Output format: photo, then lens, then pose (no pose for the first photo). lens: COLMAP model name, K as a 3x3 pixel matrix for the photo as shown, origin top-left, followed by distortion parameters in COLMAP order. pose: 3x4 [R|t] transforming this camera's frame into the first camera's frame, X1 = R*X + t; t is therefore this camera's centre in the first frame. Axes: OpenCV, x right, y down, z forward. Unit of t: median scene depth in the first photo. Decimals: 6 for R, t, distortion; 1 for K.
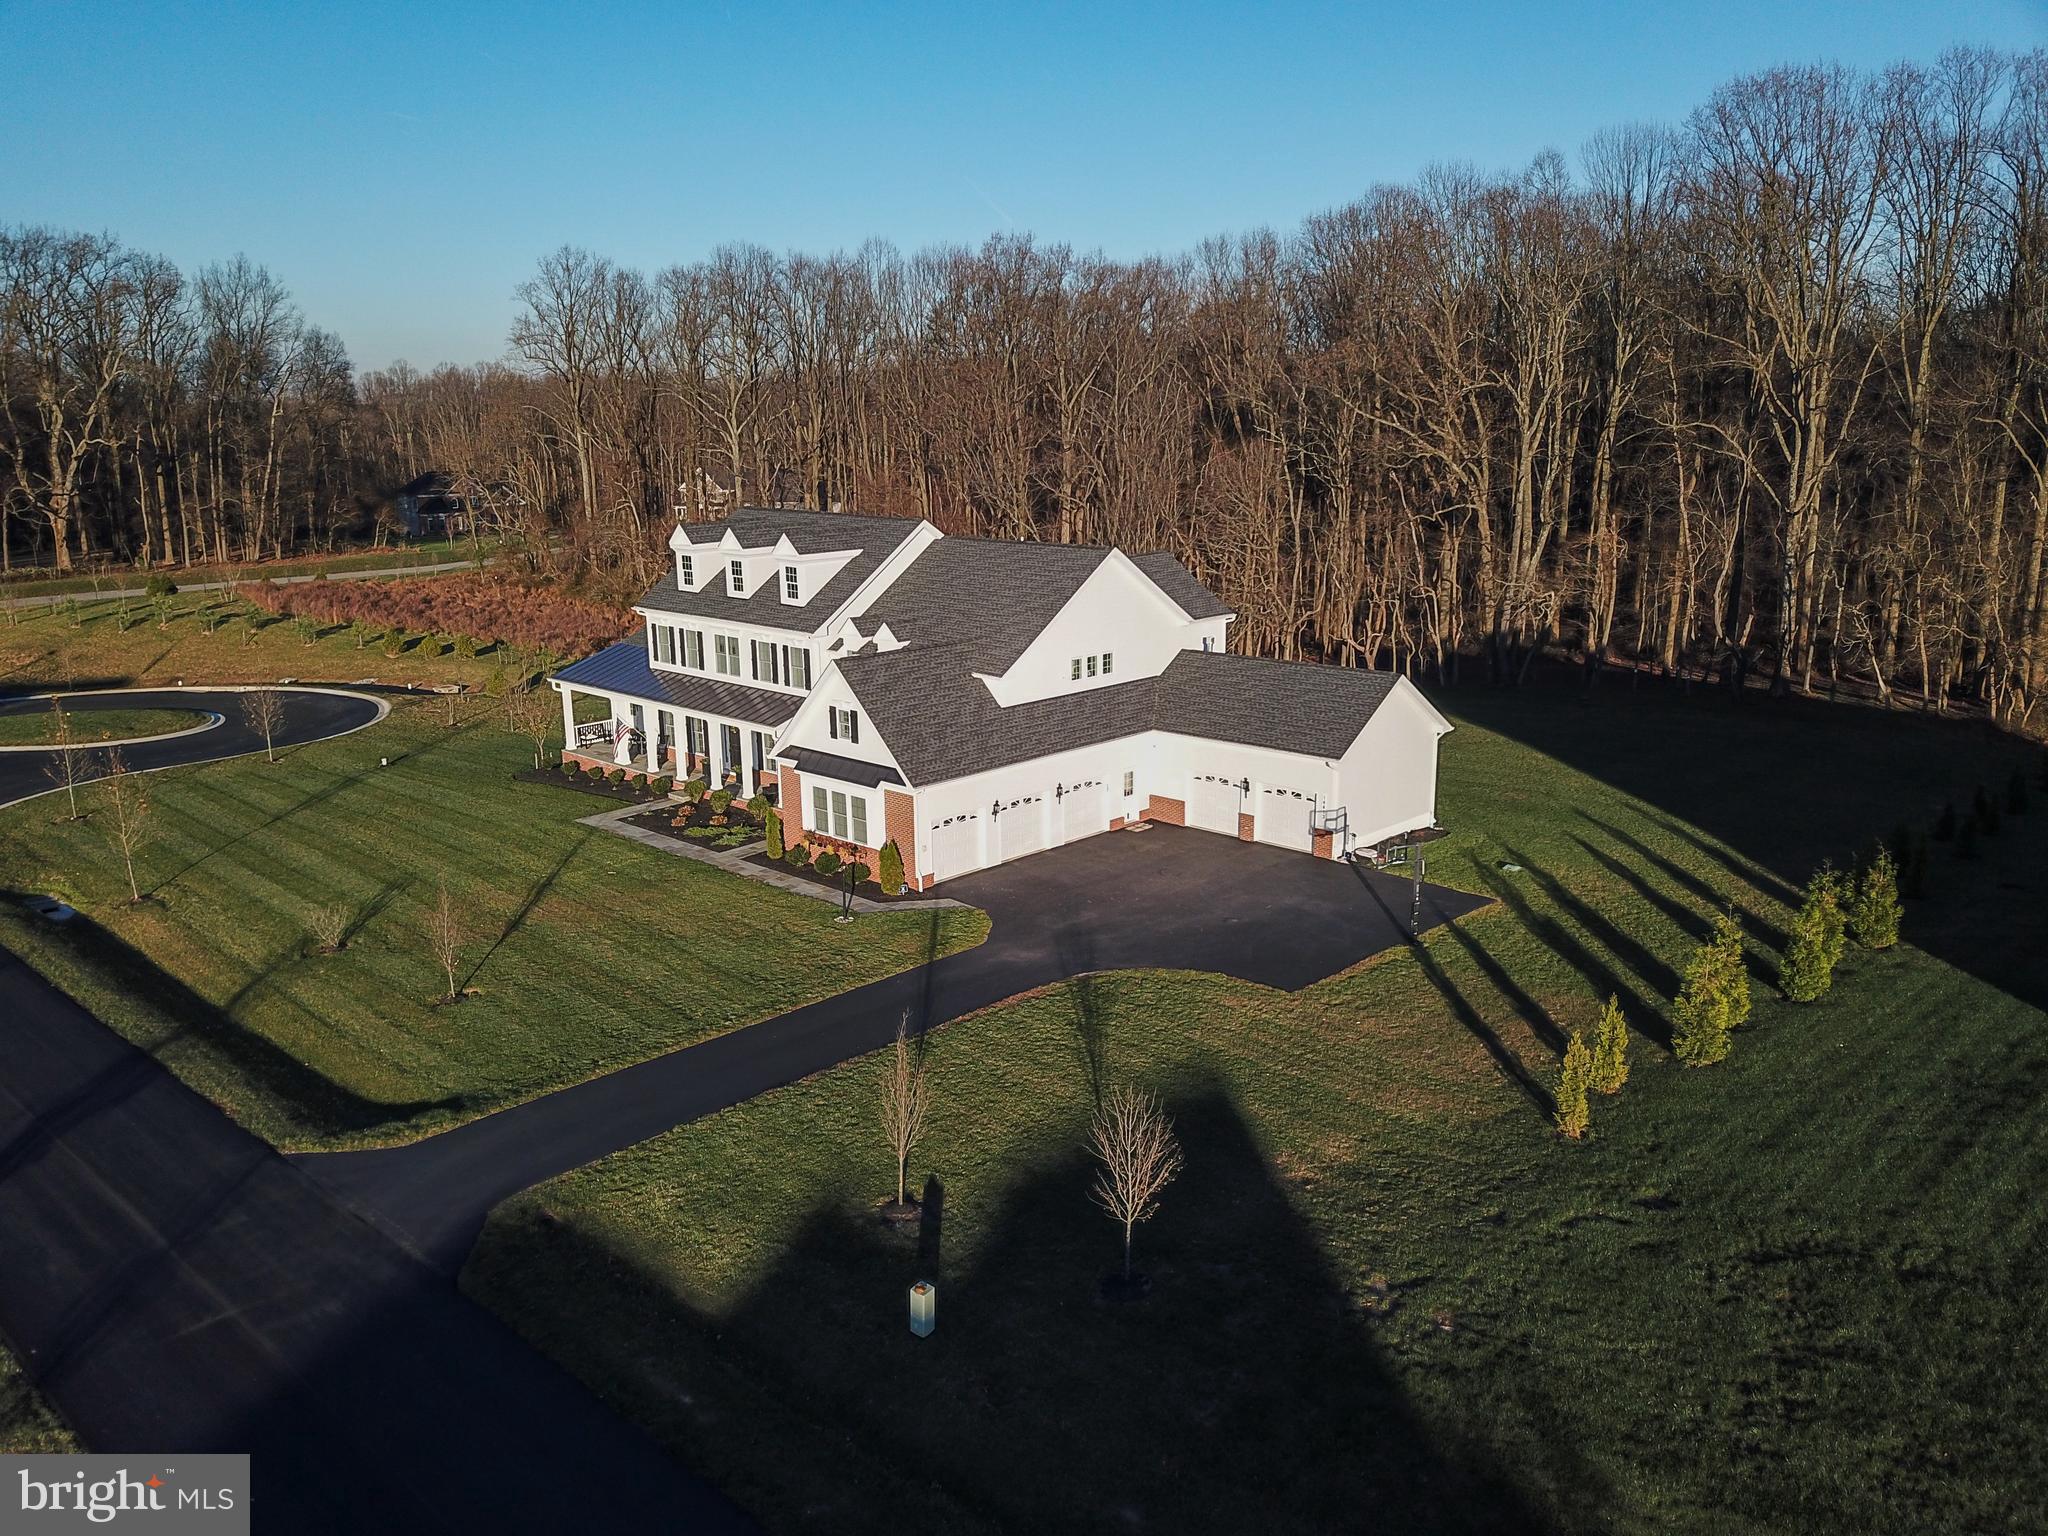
lens RADIAL K [[1563.3, 0, 1018.9], [0, 1563.3, 775.9], [0, 0, 1]] dist [0.013086, -0.000734]
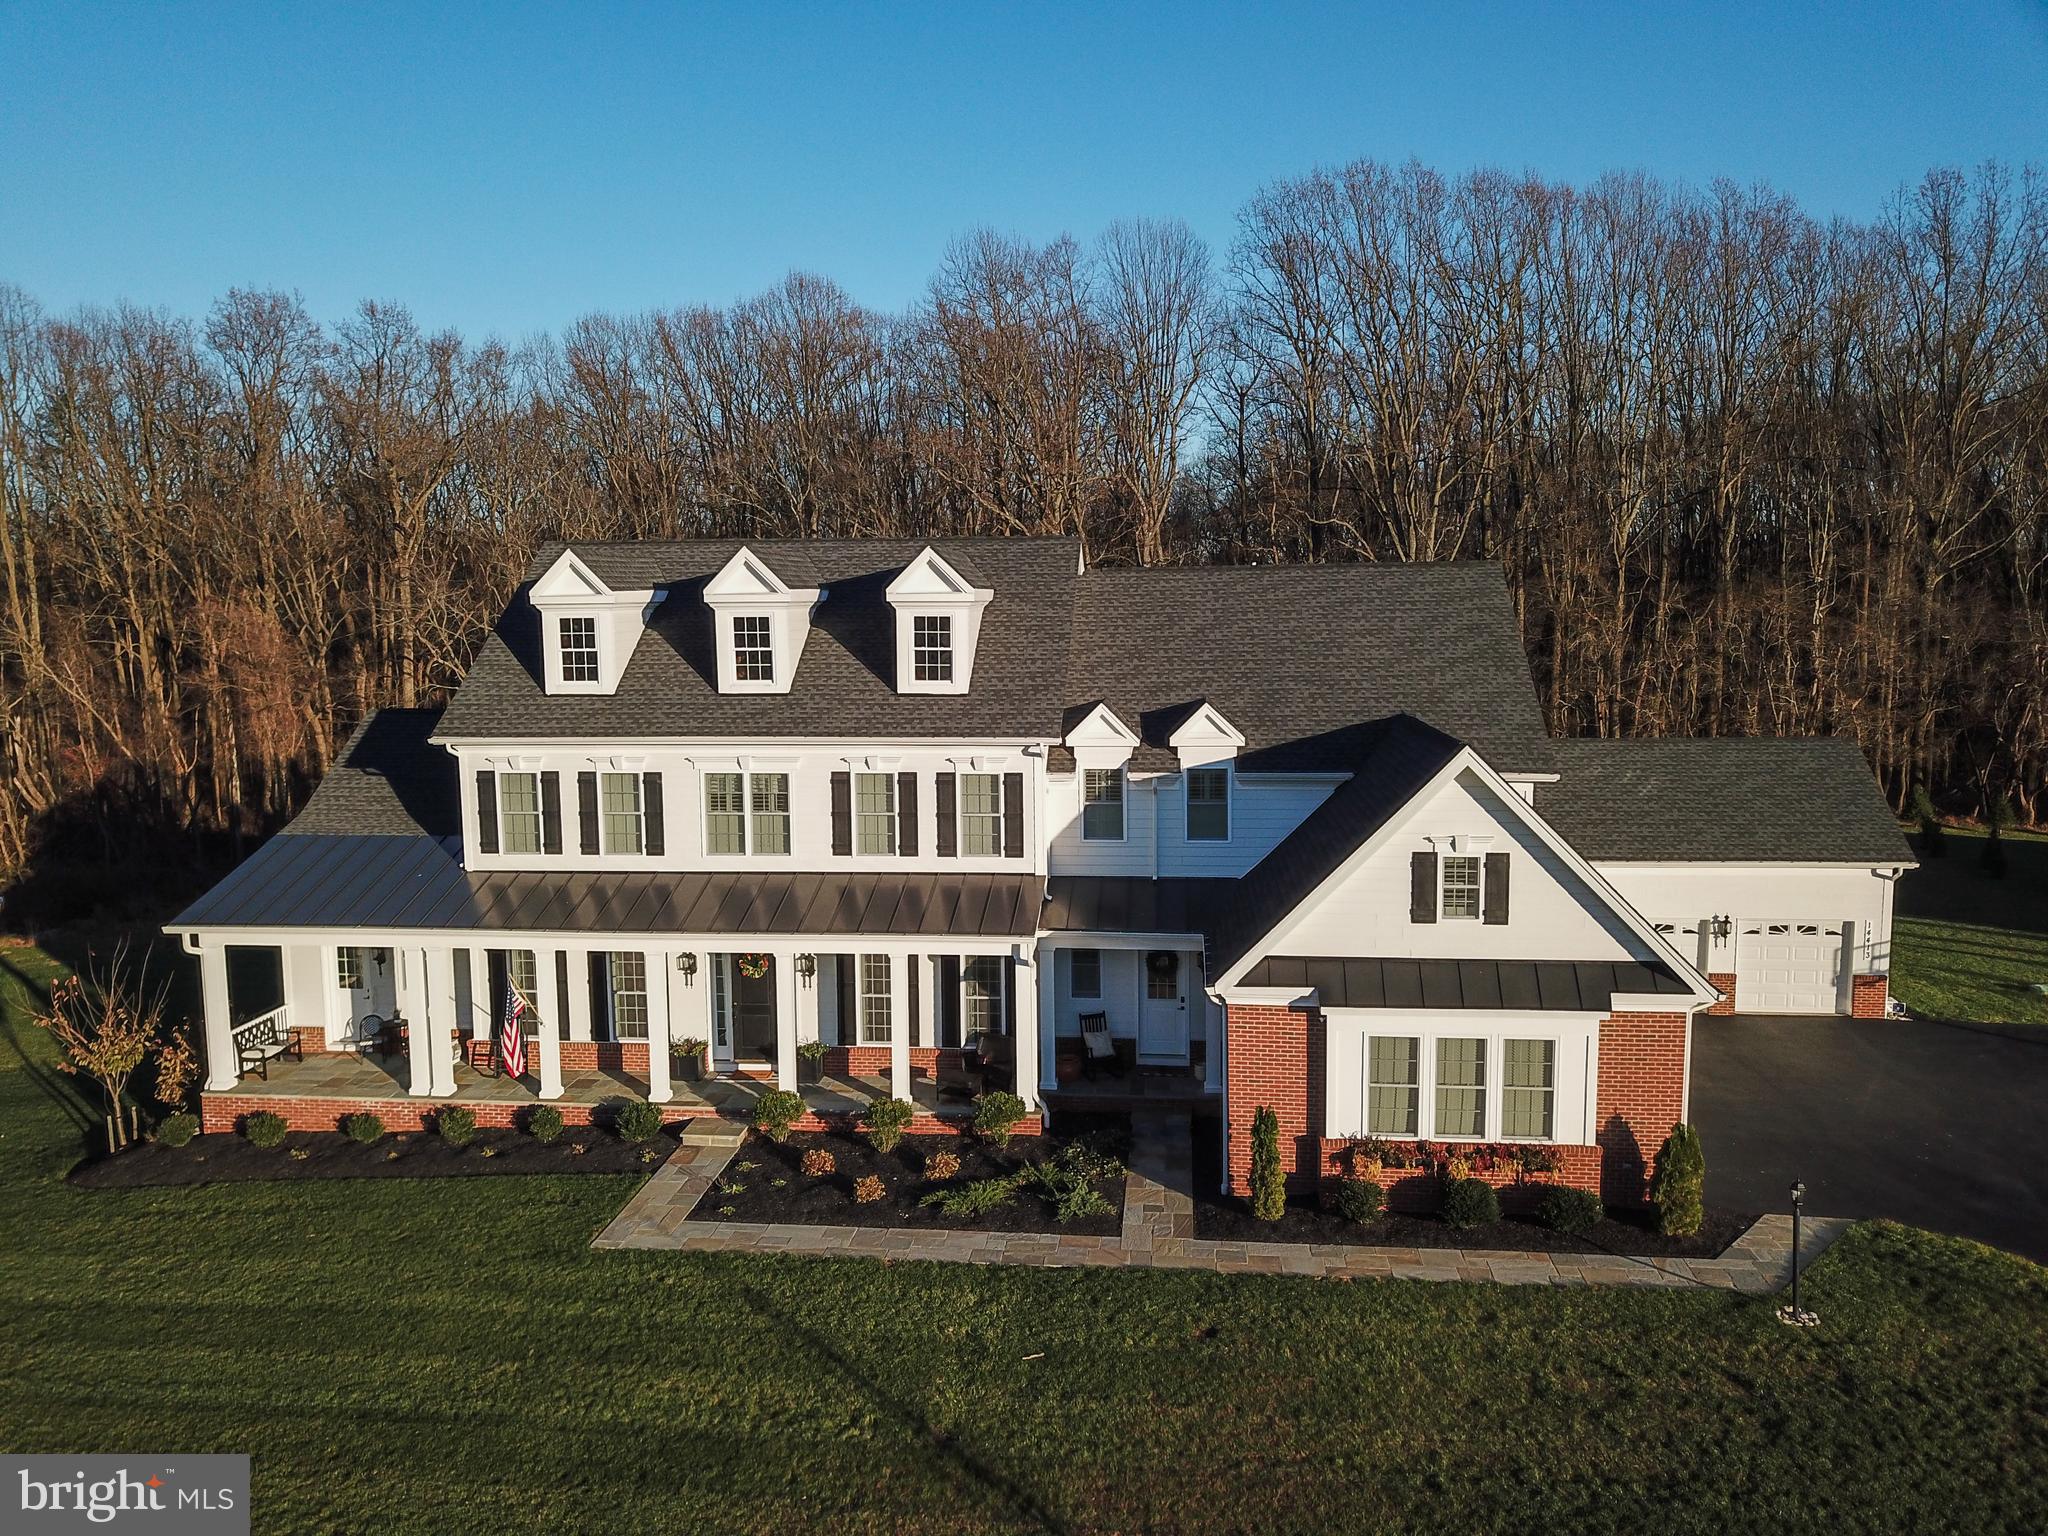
lens RADIAL K [[1570.1, 0, 1019.5], [0, 1570.1, 770.1], [0, 0, 1]] dist [-0.006715, 0.011324]
pose [[0.792350, -0.062716, 0.606835, -0.439320], [0.143789, 0.985877, -0.085858, -0.040869], [-0.592880, 0.155286, 0.790177, 0.623086]]
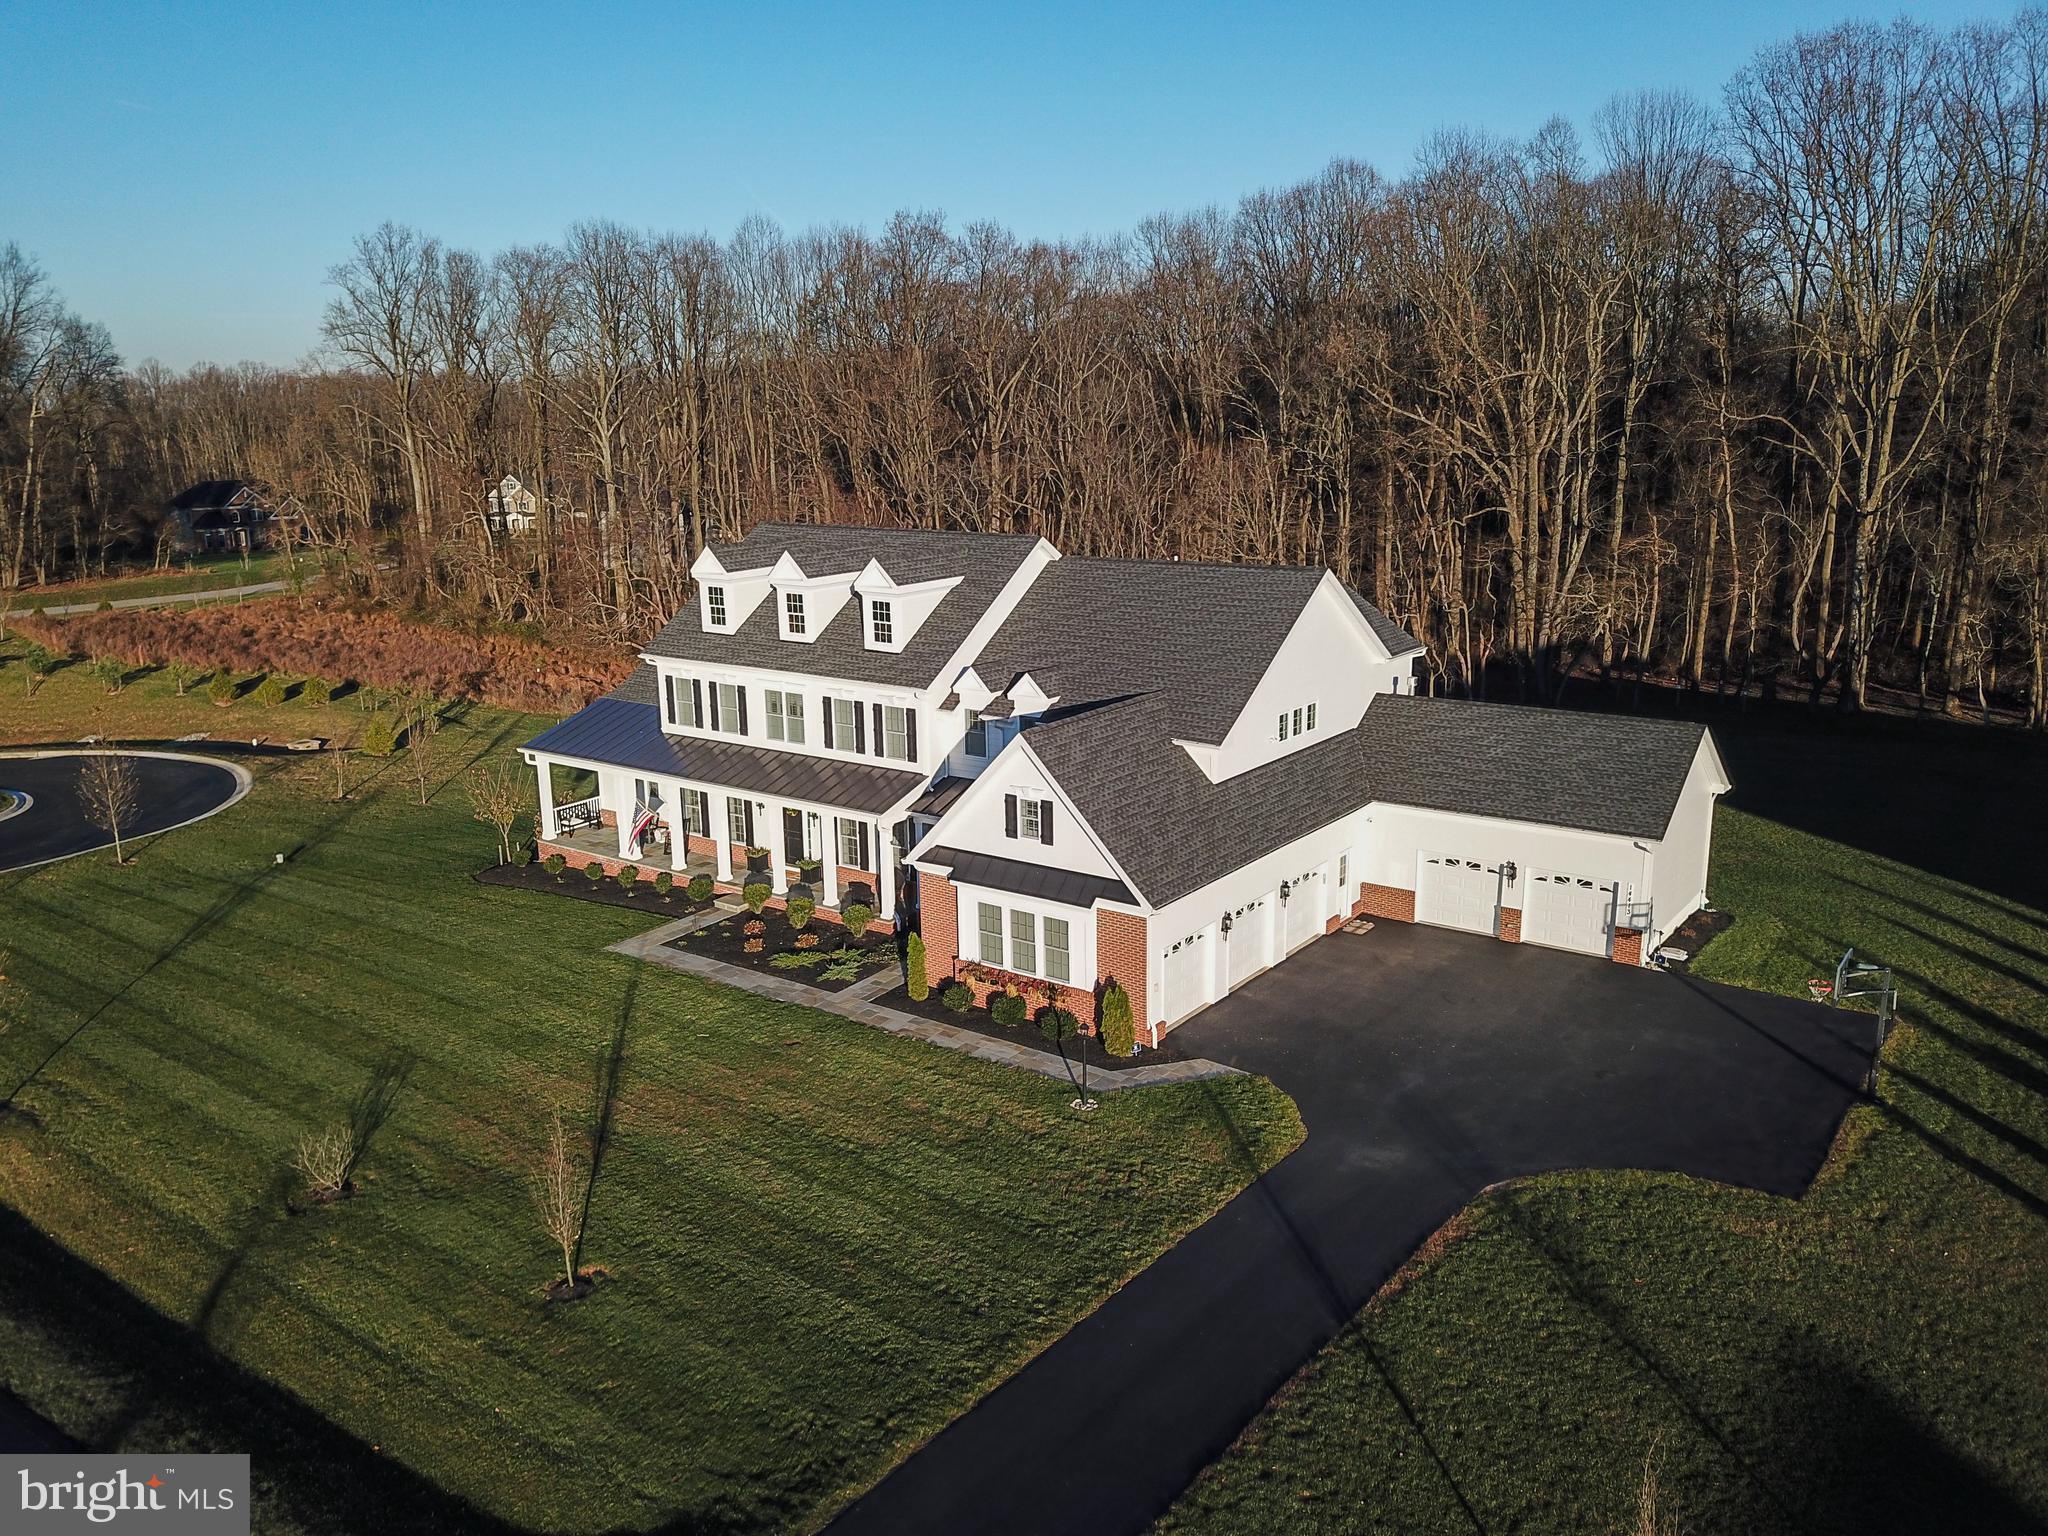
lens RADIAL K [[1563.3, 0, 1018.9], [0, 1563.3, 775.9], [0, 0, 1]] dist [0.013086, -0.000734]
pose [[0.990515, -0.034286, 0.133060, -0.189455], [0.034645, 0.999400, -0.000381, -0.047196], [-0.132967, 0.004987, 0.991108, 0.243854]]
